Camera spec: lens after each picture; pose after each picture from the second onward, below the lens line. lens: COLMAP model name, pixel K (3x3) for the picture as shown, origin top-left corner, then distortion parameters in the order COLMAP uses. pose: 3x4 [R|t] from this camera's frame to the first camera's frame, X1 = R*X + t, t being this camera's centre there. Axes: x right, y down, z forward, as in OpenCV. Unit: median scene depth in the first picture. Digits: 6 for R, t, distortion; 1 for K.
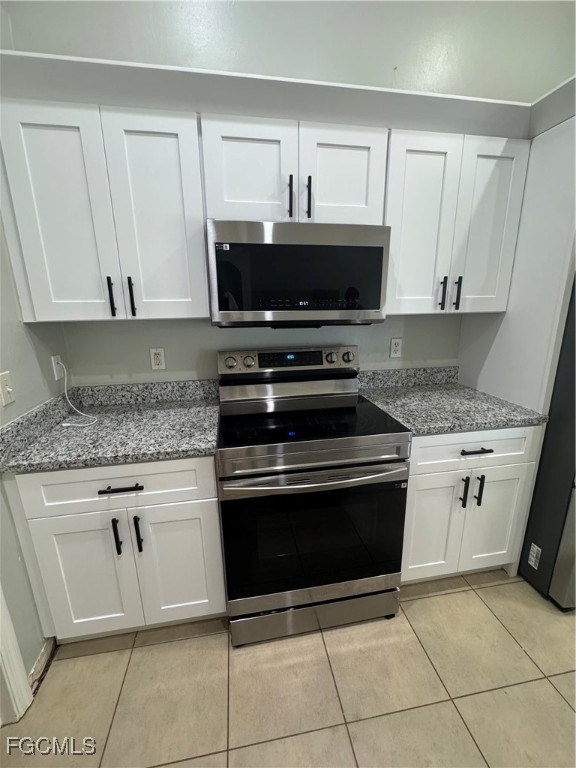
lens RADIAL K [[328.4, 0, 288.0], [0, 328.4, 384.0], [0, 0, 1]] dist [-0.002128, -0.000350]
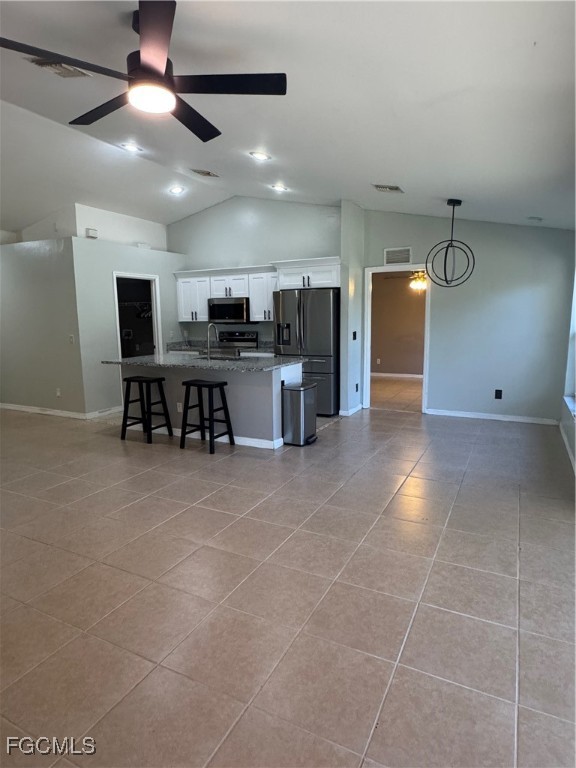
lens RADIAL K [[449.8, 0, 288.0], [0, 449.8, 384.0], [0, 0, 1]] dist [0.003190, 0.000413]
pose [[0.792836, 0.092058, -0.602442, 3.933389], [-0.151063, 0.987362, -0.047928, 0.681305], [0.590416, 0.129006, 0.796722, -2.743666]]
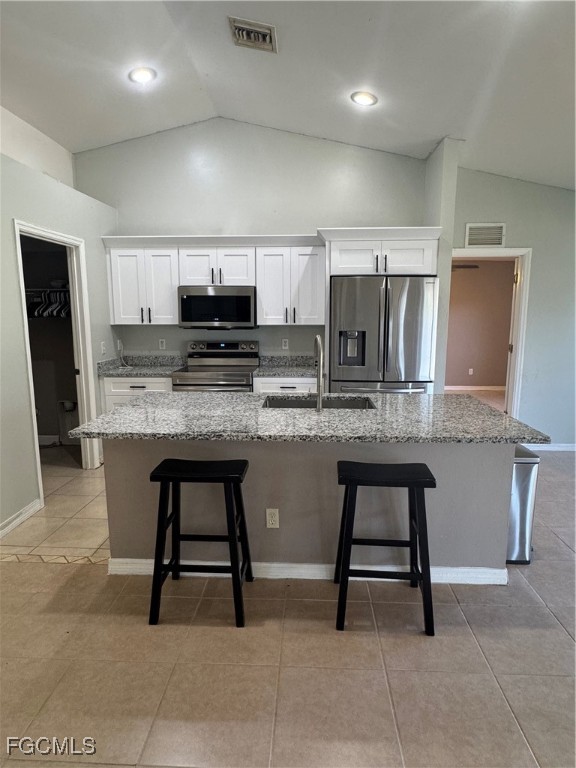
lens RADIAL K [[449.8, 0, 288.0], [0, 449.8, 384.0], [0, 0, 1]] dist [0.003190, 0.000413]
pose [[0.974470, 0.046306, -0.219691, 1.273681], [-0.067341, 0.993730, -0.089248, 0.468097], [0.214181, 0.101764, 0.971479, -1.968483]]
